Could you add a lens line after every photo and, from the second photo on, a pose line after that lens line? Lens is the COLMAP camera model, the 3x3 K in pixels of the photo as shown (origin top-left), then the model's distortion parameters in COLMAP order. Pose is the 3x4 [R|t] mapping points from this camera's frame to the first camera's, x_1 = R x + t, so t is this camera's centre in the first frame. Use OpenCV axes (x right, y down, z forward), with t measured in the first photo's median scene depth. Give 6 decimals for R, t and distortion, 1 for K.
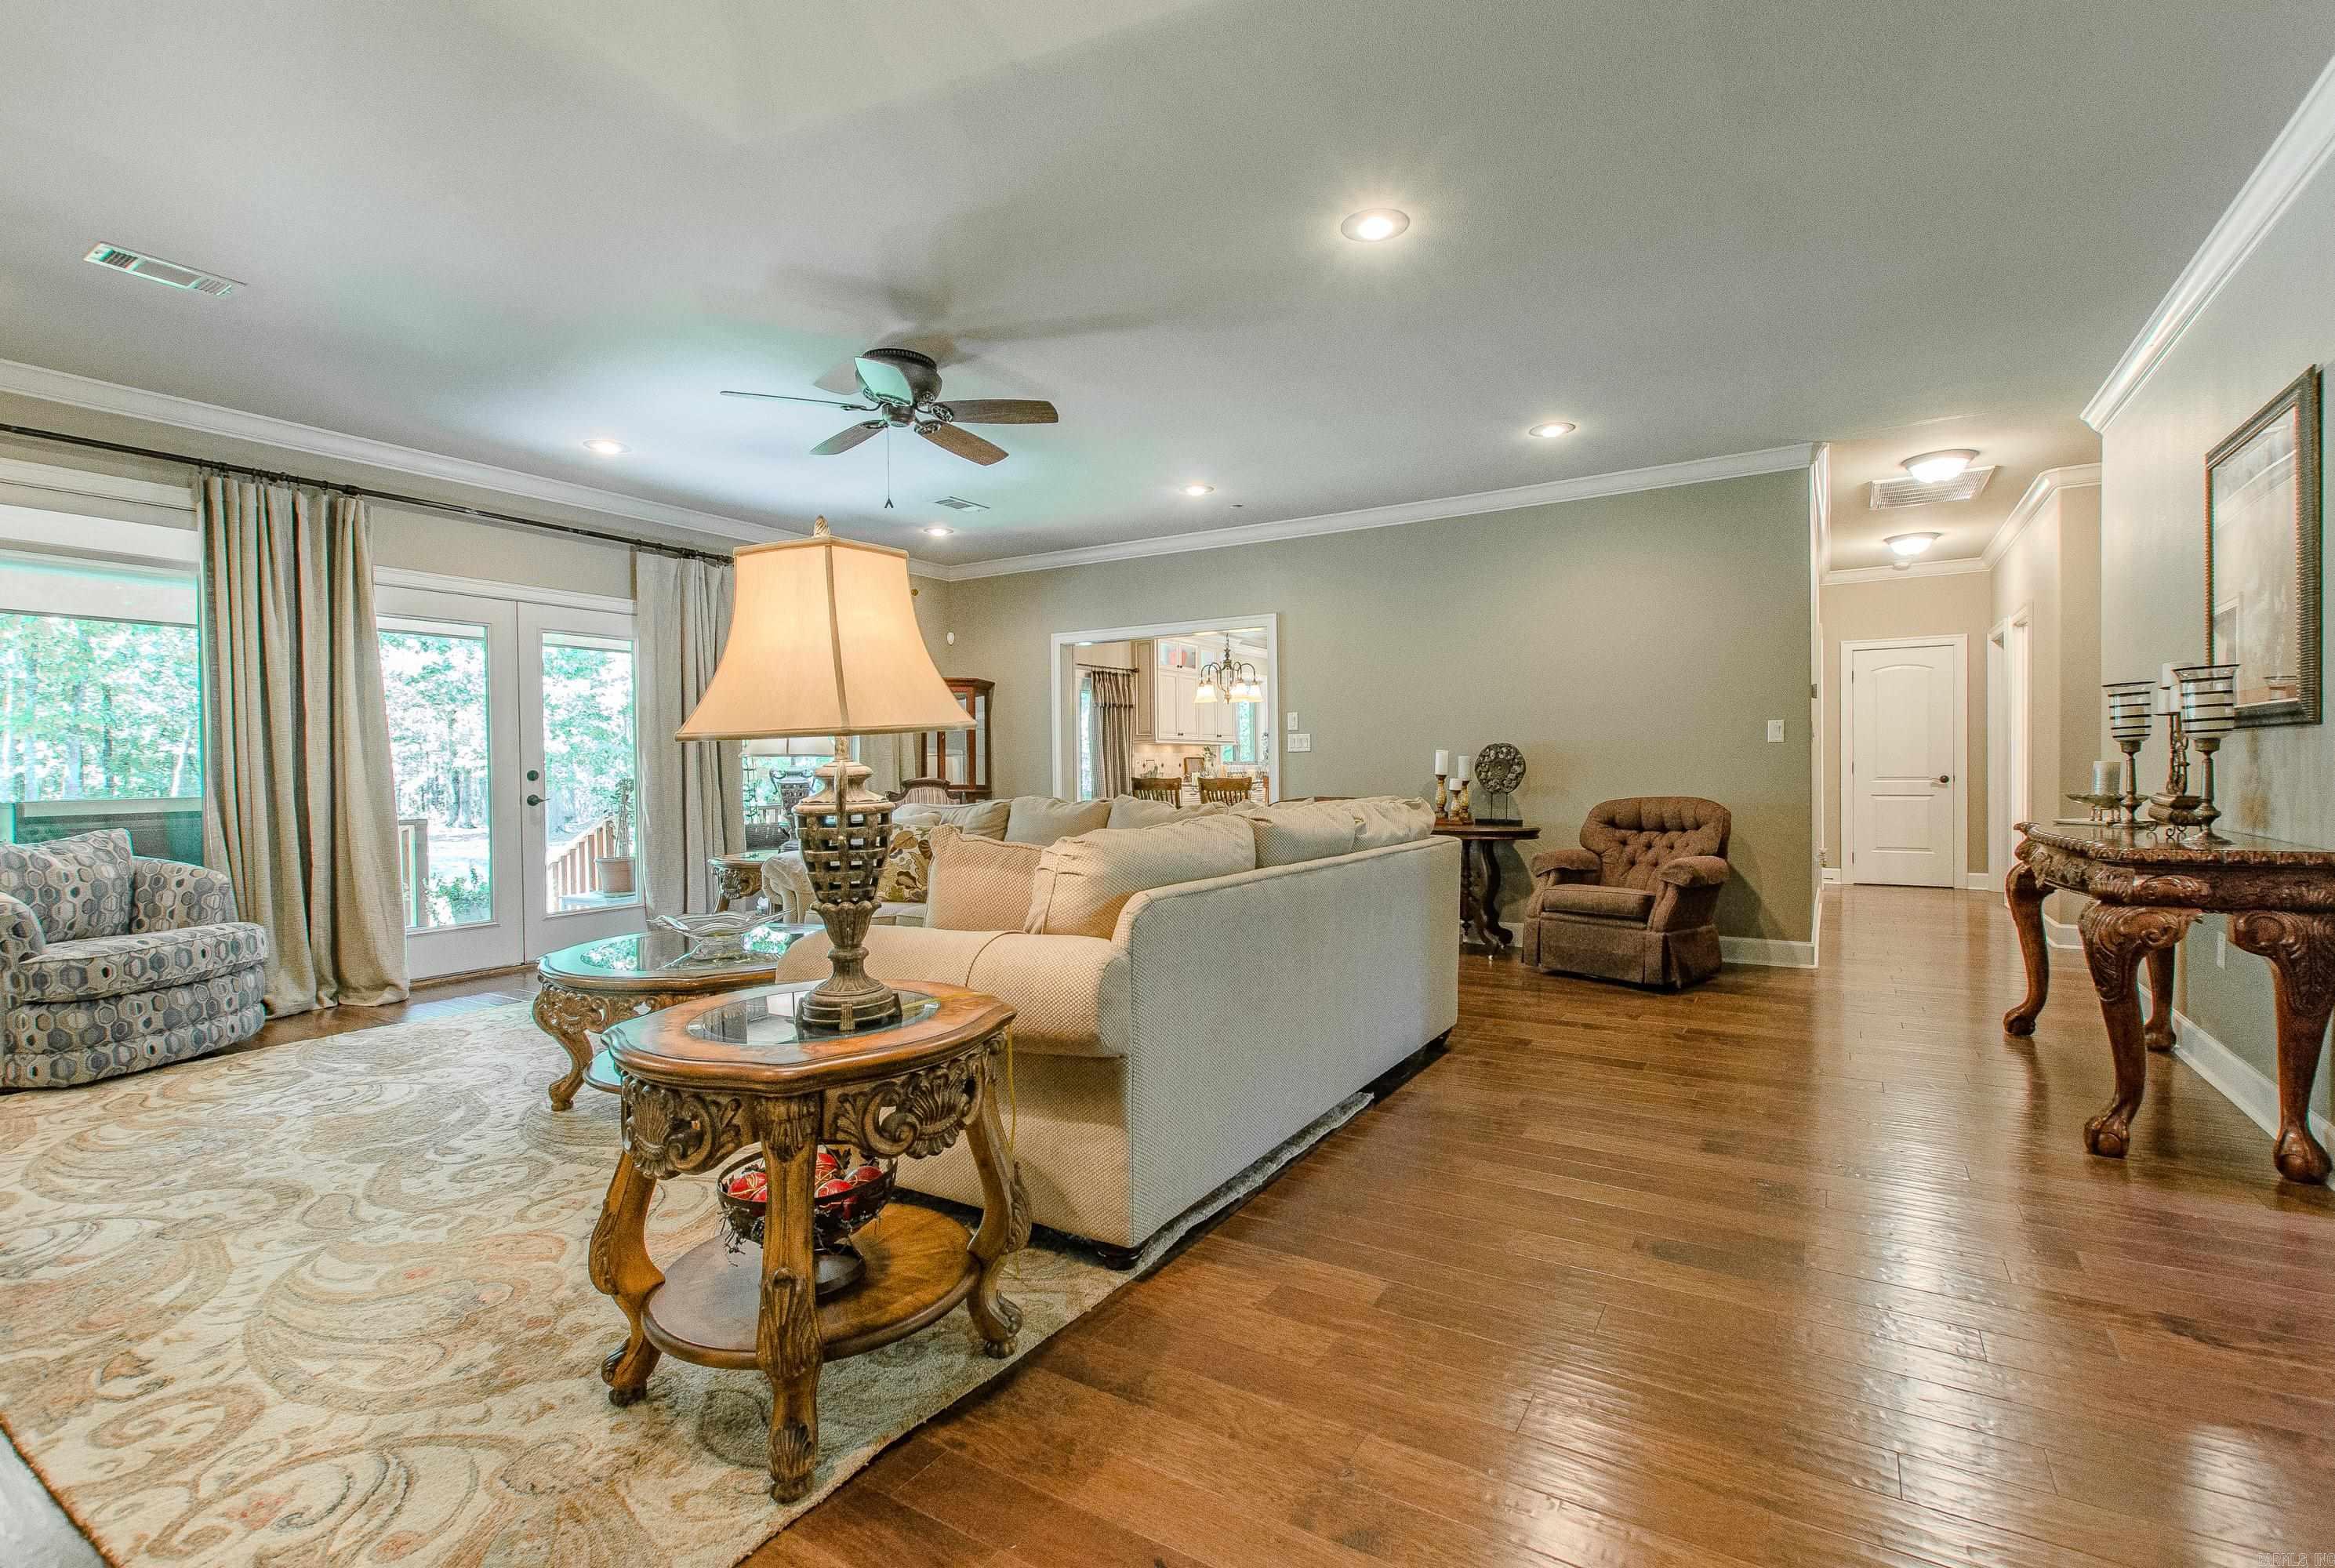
lens RADIAL K [[1046.5, 0, 1188.5], [0, 1046.5, 789.2], [0, 0, 1]] dist [0.000541, 0.001357]
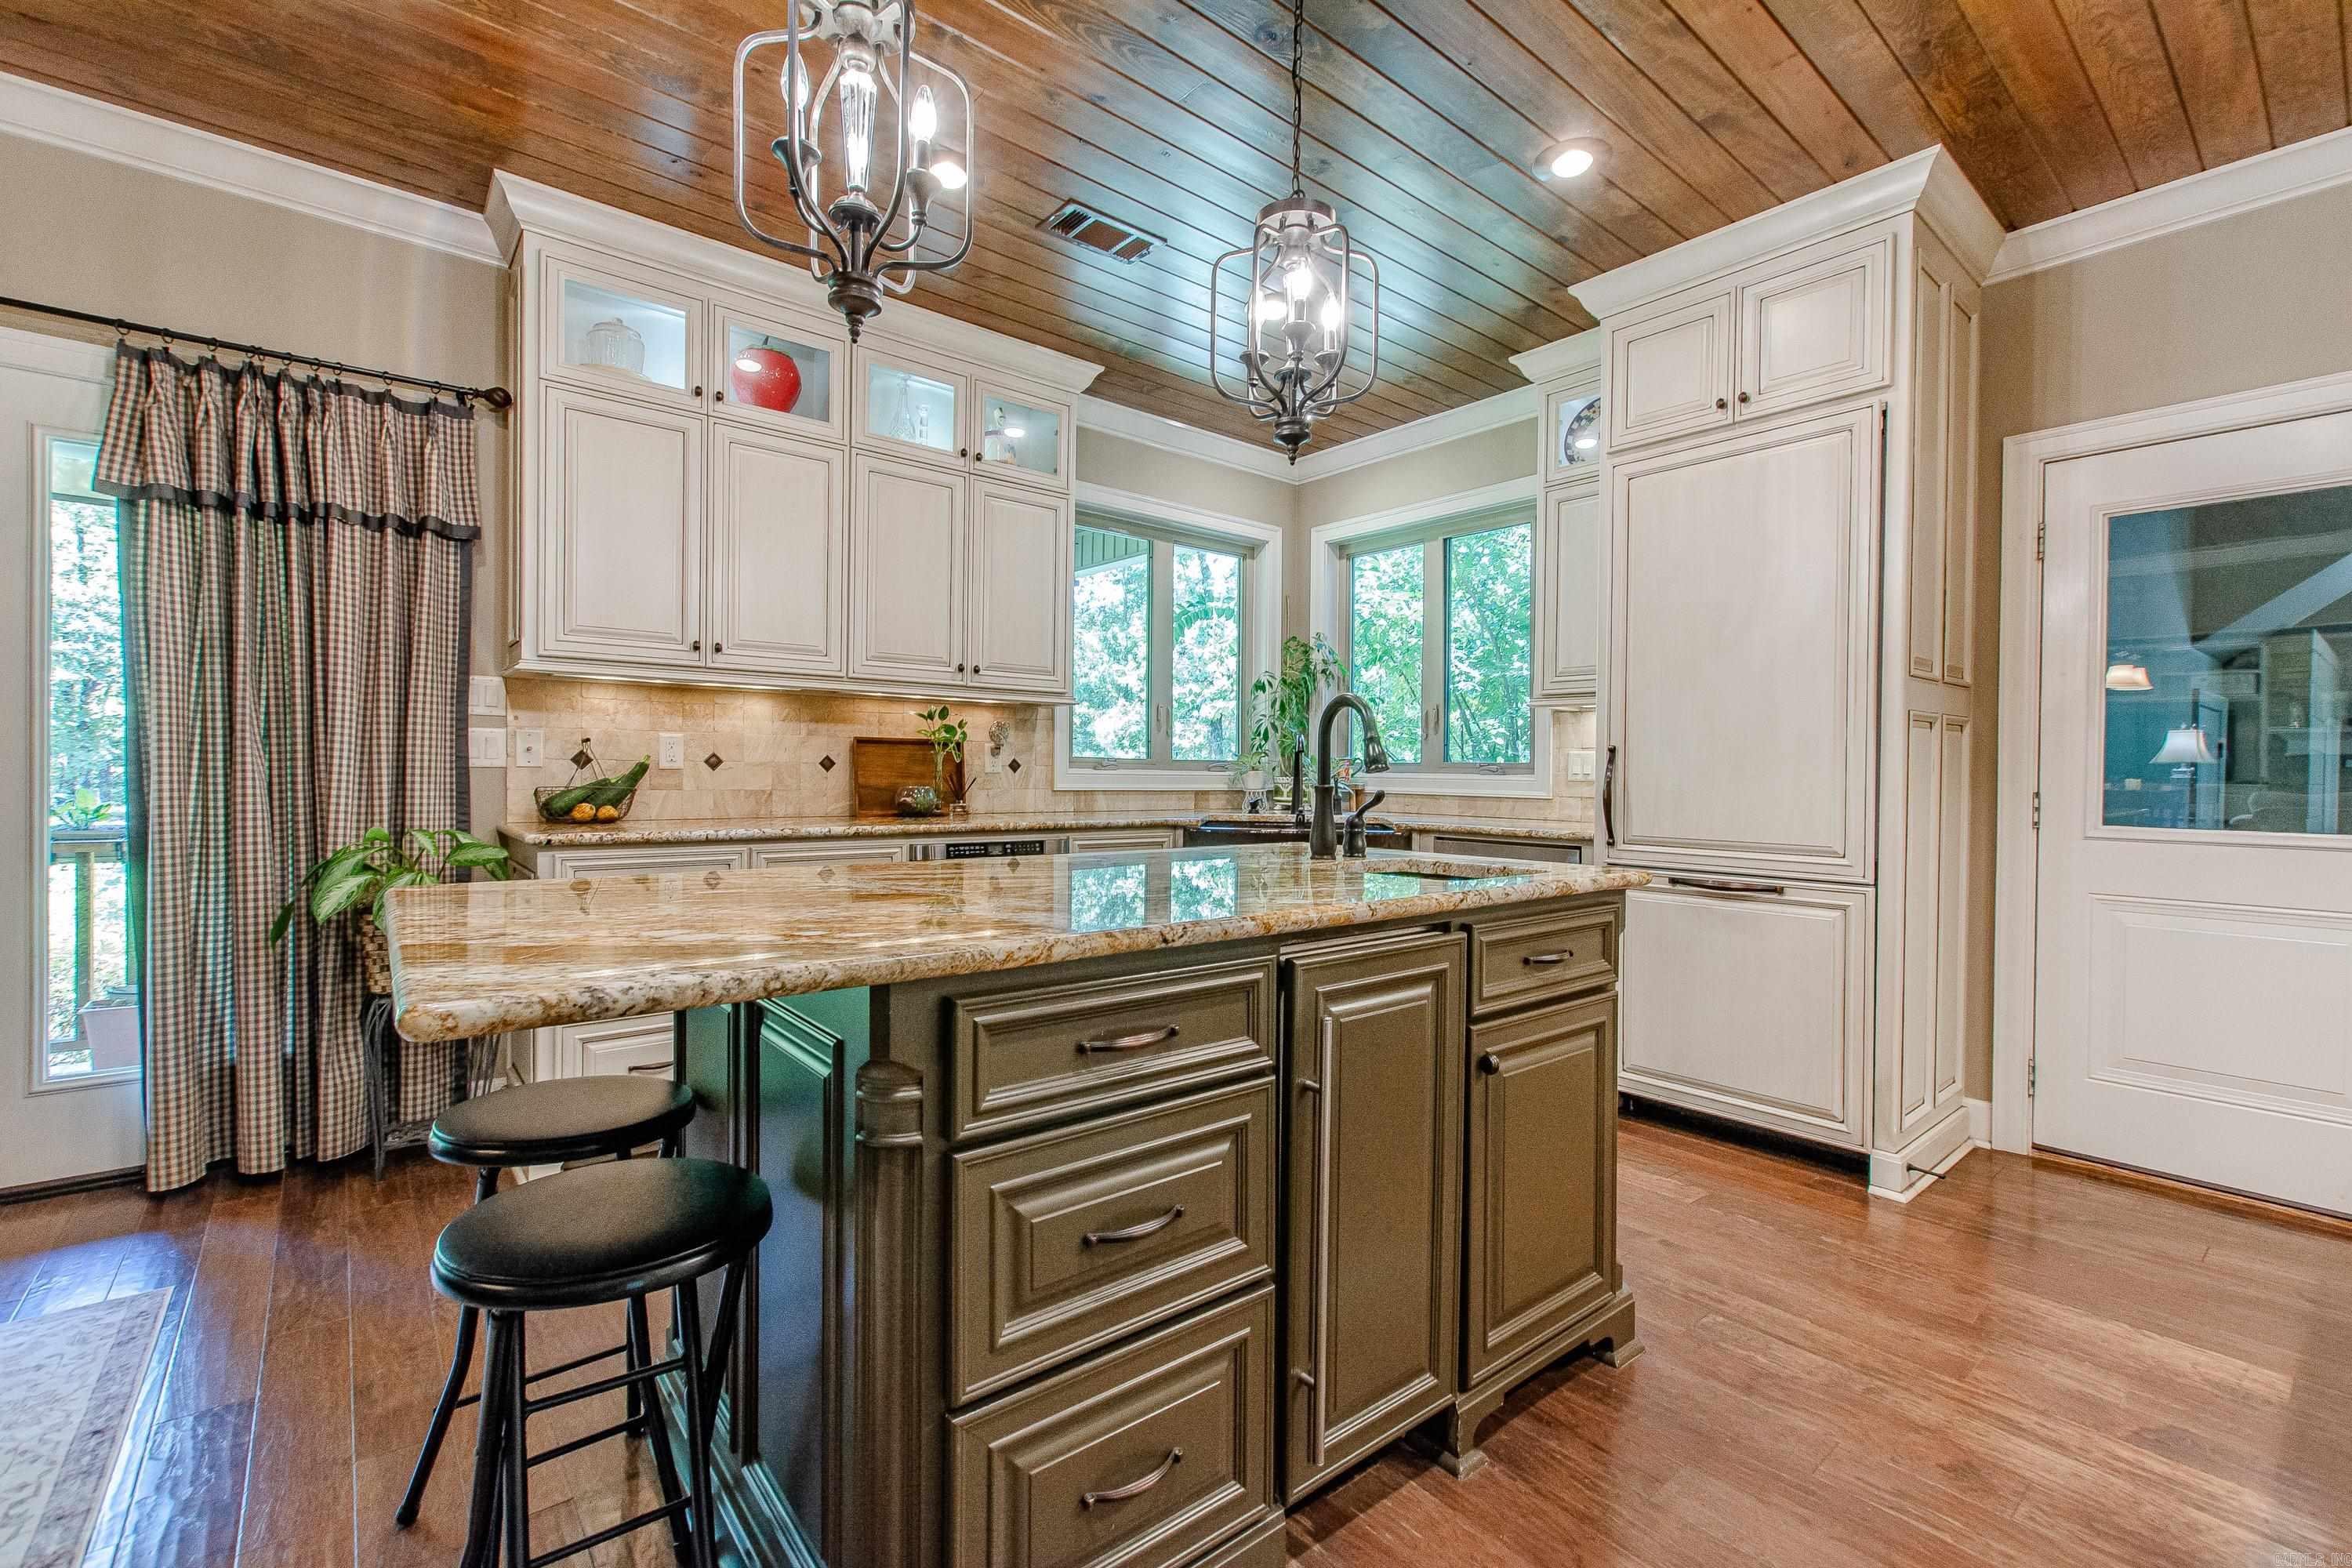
lens RADIAL K [[1017.6, 0, 1169.5], [0, 1017.6, 781.8], [0, 0, 1]] dist [0.005872, -0.003089]
pose [[0.942540, 0.023212, -0.333285, 0.564553], [-0.028291, 0.999546, -0.010393, -0.054685], [0.332892, 0.019225, 0.942769, 2.341563]]
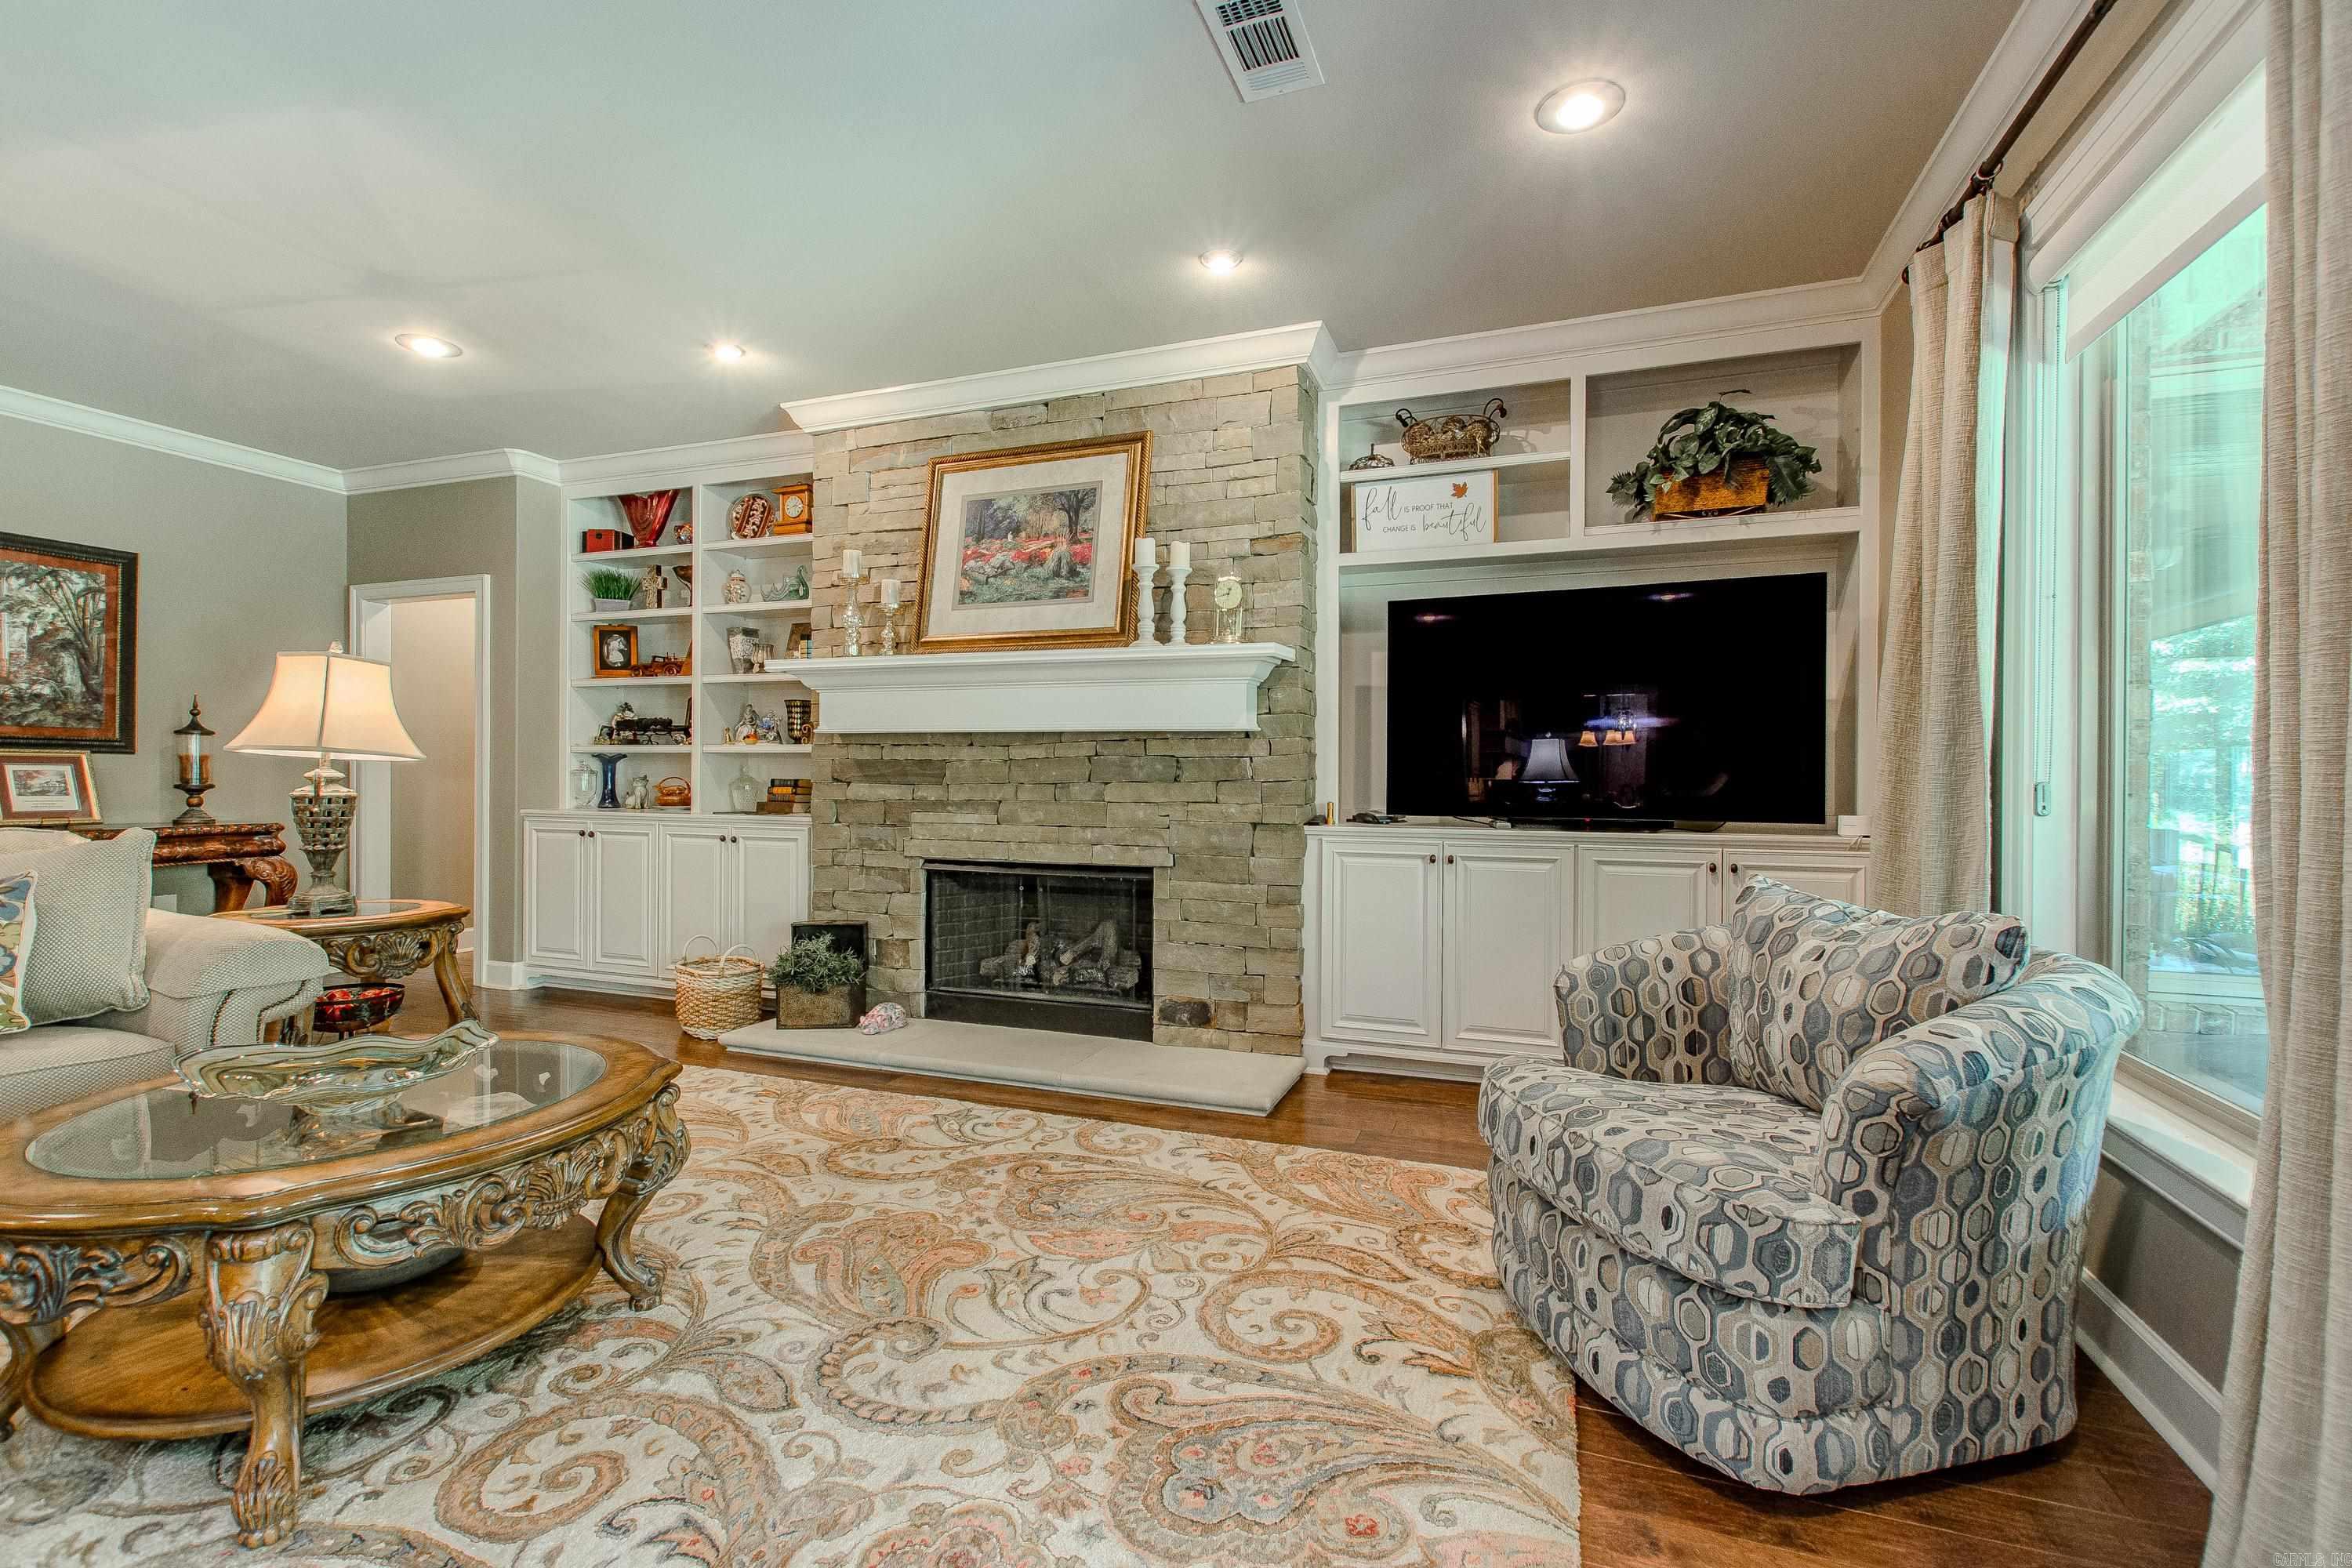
lens RADIAL K [[1017.6, 0, 1187.6], [0, 1017.6, 782.1], [0, 0, 1]] dist [0.005872, -0.003089]
pose [[-0.981323, 0.004206, -0.192322, -0.648526], [-0.001620, 0.999545, 0.030125, -0.024534], [0.192361, 0.029874, -0.980869, 1.338494]]
